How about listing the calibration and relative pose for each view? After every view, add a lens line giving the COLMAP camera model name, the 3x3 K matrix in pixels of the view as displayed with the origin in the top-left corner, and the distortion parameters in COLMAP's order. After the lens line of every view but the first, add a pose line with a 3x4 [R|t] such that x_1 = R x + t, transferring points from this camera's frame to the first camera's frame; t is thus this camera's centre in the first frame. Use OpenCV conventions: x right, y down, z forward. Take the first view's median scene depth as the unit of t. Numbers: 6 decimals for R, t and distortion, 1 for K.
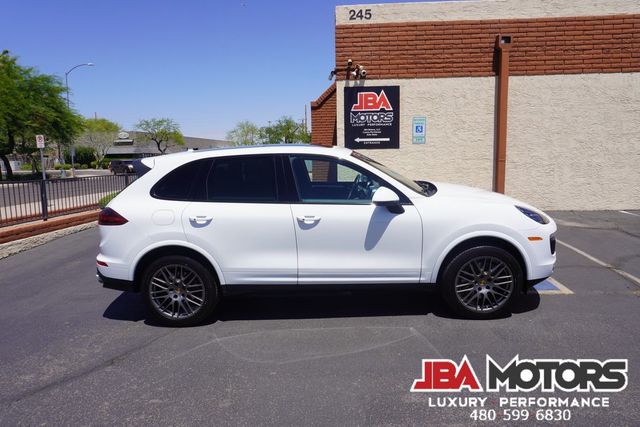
lens RADIAL K [[422.8, 0, 320.2], [0, 422.8, 209.4], [0, 0, 1]] dist [-0.039920, 0.018725]
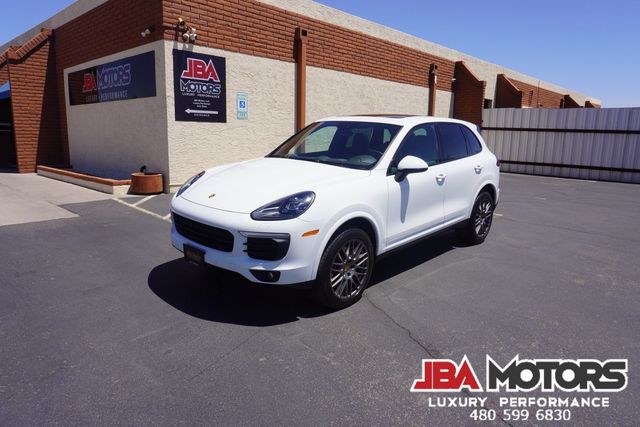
lens RADIAL K [[422.8, 0, 320.8], [0, 422.8, 208.8], [0, 0, 1]] dist [-0.039920, 0.018725]
pose [[0.627069, -0.104397, 0.771936, -0.458742], [0.070170, 0.994520, 0.077498, -0.006313], [-0.775797, 0.005570, 0.630958, 0.218541]]
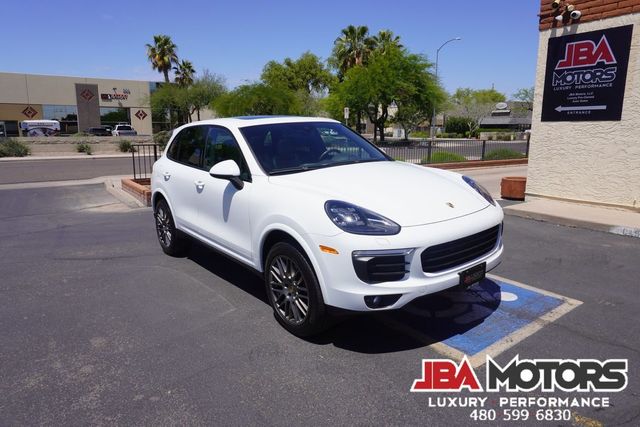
lens RADIAL K [[422.8, 0, 322.6], [0, 422.8, 210.1], [0, 0, 1]] dist [-0.039920, 0.018725]
pose [[0.641167, 0.160433, -0.750444, 0.411352], [-0.107618, 0.987037, 0.119066, -0.031285], [0.759818, 0.004420, 0.650121, 0.208167]]
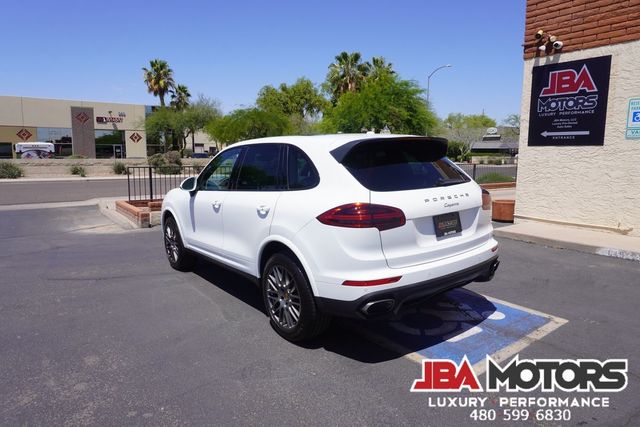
lens RADIAL K [[422.8, 0, 322.8], [0, 422.8, 209.7], [0, 0, 1]] dist [-0.039920, 0.018725]
pose [[0.652702, 0.120310, -0.748001, 0.421018], [-0.111432, 0.991818, 0.062291, -0.030306], [0.749375, 0.042694, 0.660768, 0.201578]]
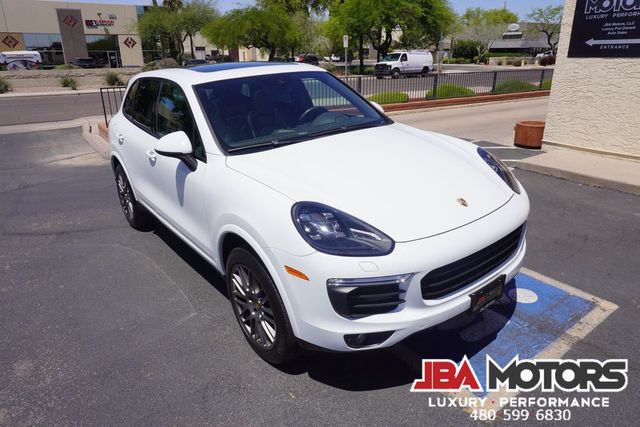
lens RADIAL K [[422.8, 0, 322.5], [0, 422.8, 208.6], [0, 0, 1]] dist [-0.039920, 0.018725]
pose [[0.638716, 0.274255, -0.718906, 0.355374], [-0.096830, 0.955542, 0.278500, -0.062306], [0.763326, -0.108271, 0.636876, 0.276133]]
